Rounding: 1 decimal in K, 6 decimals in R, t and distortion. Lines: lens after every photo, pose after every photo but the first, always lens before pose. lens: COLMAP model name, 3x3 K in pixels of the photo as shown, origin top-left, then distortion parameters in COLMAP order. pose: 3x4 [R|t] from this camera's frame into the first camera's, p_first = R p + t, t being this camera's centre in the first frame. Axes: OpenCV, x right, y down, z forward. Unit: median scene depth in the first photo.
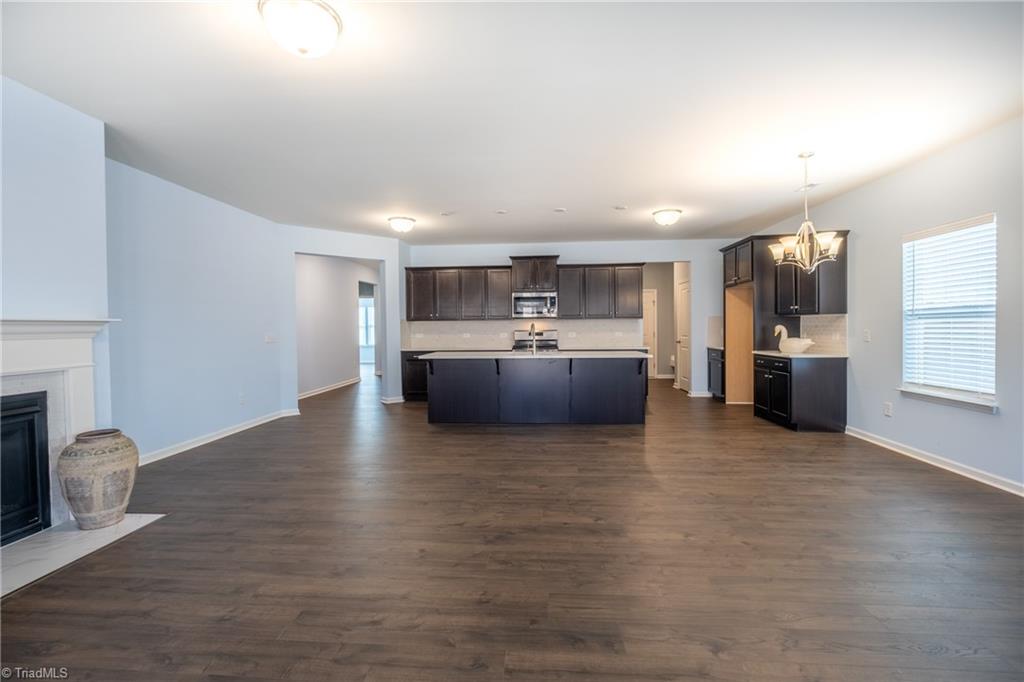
lens RADIAL K [[449.0, 0, 516.1], [0, 449.0, 337.9], [0, 0, 1]] dist [-0.003296, -0.000190]
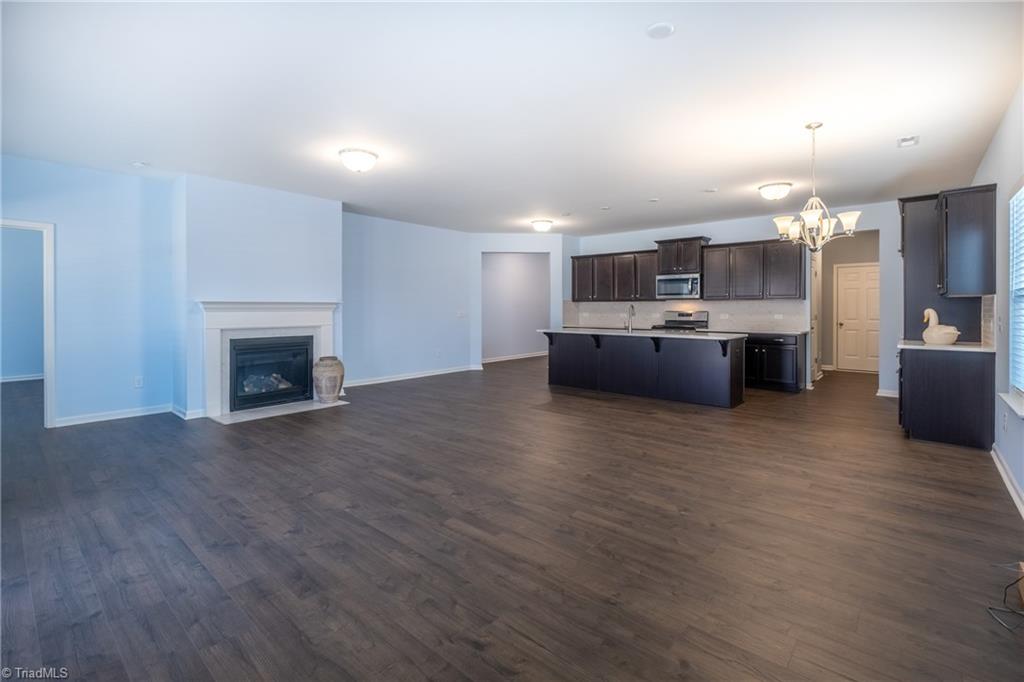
lens RADIAL K [[466.2, 0, 516.8], [0, 466.2, 312.1], [0, 0, 1]] dist [0.001625, 0.000719]
pose [[0.800466, 0.015105, -0.599188, 0.396462], [-0.022577, 0.999733, -0.004958, -0.001127], [0.598953, 0.017497, 0.800593, -0.074137]]
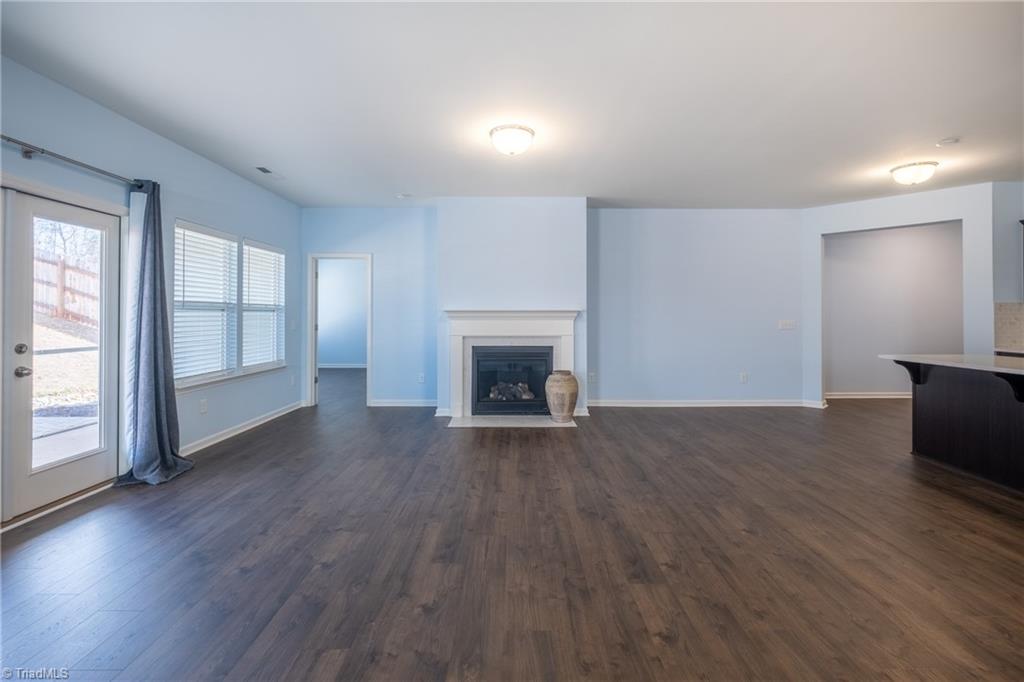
lens RADIAL K [[466.2, 0, 516.8], [0, 466.2, 312.1], [0, 0, 1]] dist [0.001625, 0.000719]
pose [[0.069965, -0.000879, -0.997549, 0.373710], [-0.026368, 0.999649, -0.002730, -0.008075], [0.997201, 0.026494, 0.069917, 0.260469]]
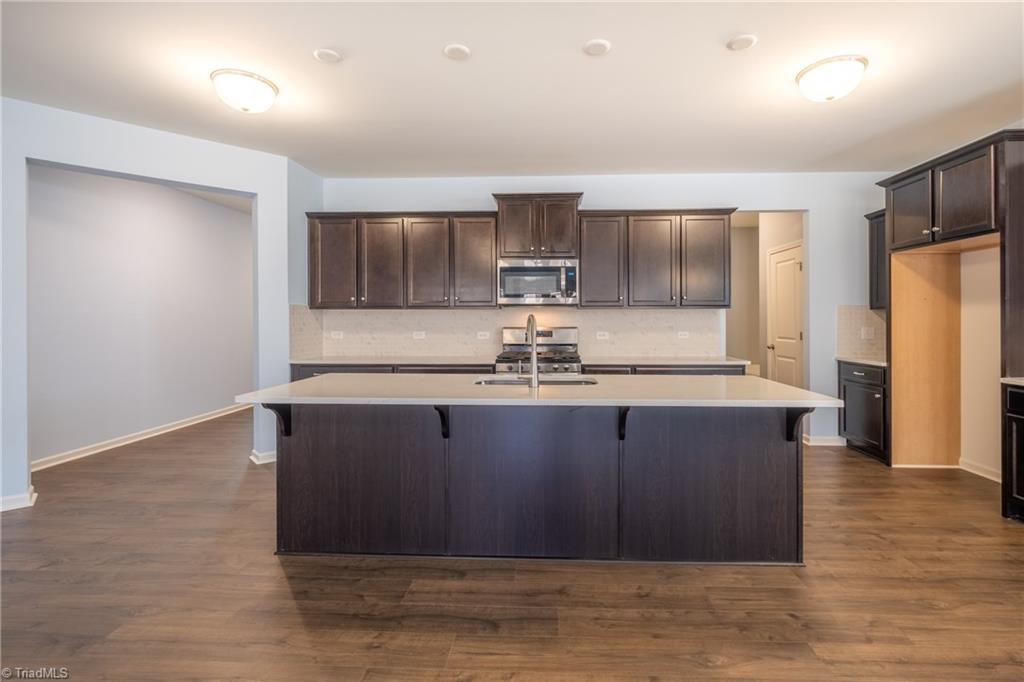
lens RADIAL K [[465.0, 0, 531.2], [0, 465.0, 320.8], [0, 0, 1]] dist [-0.002196, -0.000229]
pose [[0.999749, 0.008853, 0.020571, 0.022511], [-0.008397, 0.999720, -0.022141, -0.012805], [-0.020762, 0.021963, 0.999543, 0.438289]]
